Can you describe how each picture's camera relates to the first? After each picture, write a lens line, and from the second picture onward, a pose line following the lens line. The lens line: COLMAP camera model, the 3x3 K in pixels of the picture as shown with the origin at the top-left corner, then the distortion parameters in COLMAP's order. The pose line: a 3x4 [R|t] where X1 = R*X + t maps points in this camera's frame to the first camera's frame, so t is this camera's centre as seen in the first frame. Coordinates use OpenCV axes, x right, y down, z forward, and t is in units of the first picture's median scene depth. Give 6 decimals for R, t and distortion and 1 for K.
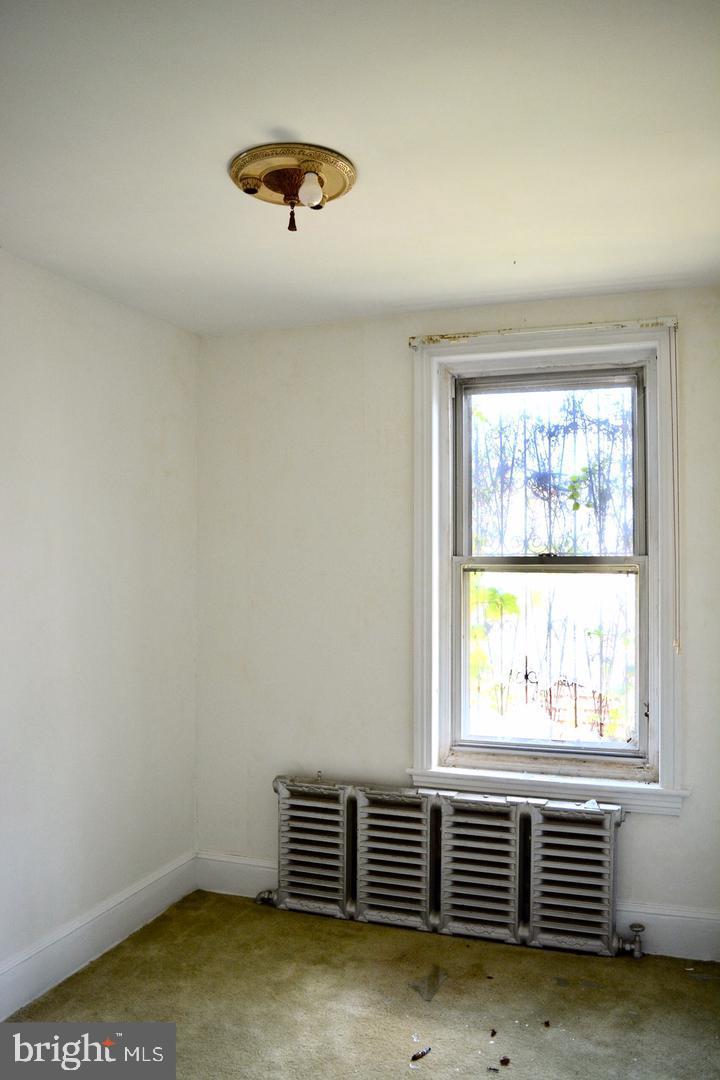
lens RADIAL K [[831.1, 0, 360.0], [0, 831.1, 540.0], [0, 0, 1]] dist [-0.093685, 0.006438]
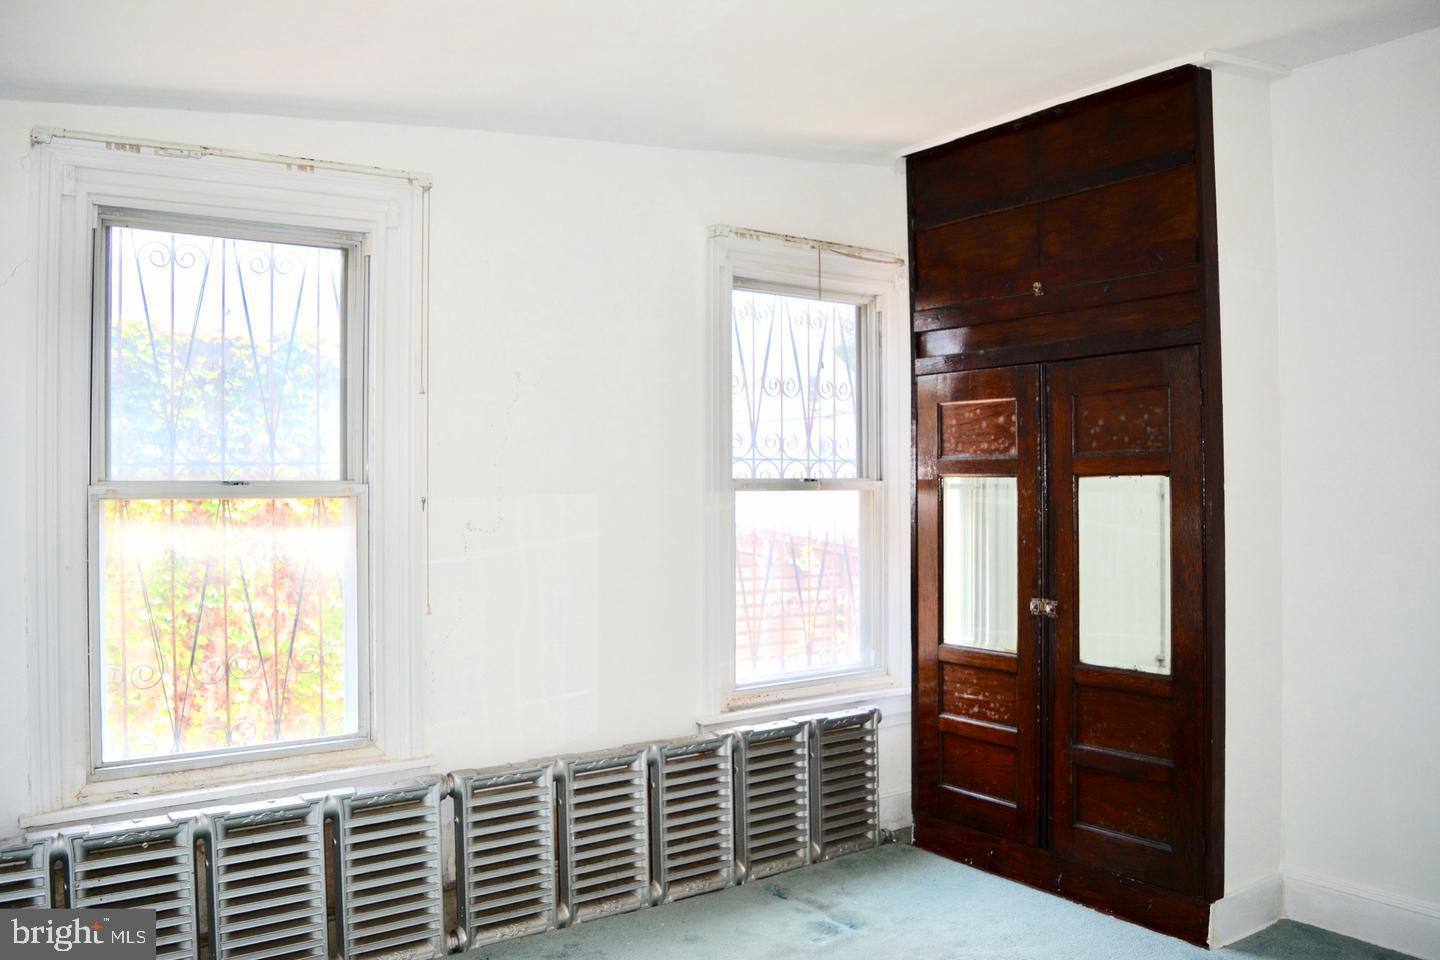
lens RADIAL K [[1108.1, 0, 720.0], [0, 1108.1, 480.0], [0, 0, 1]] dist [-0.093685, 0.006438]
pose [[0.576310, -0.006952, 0.817202, -0.569113], [-0.017797, 0.999620, 0.021054, -0.004364], [-0.817037, -0.026678, 0.575967, 0.171167]]
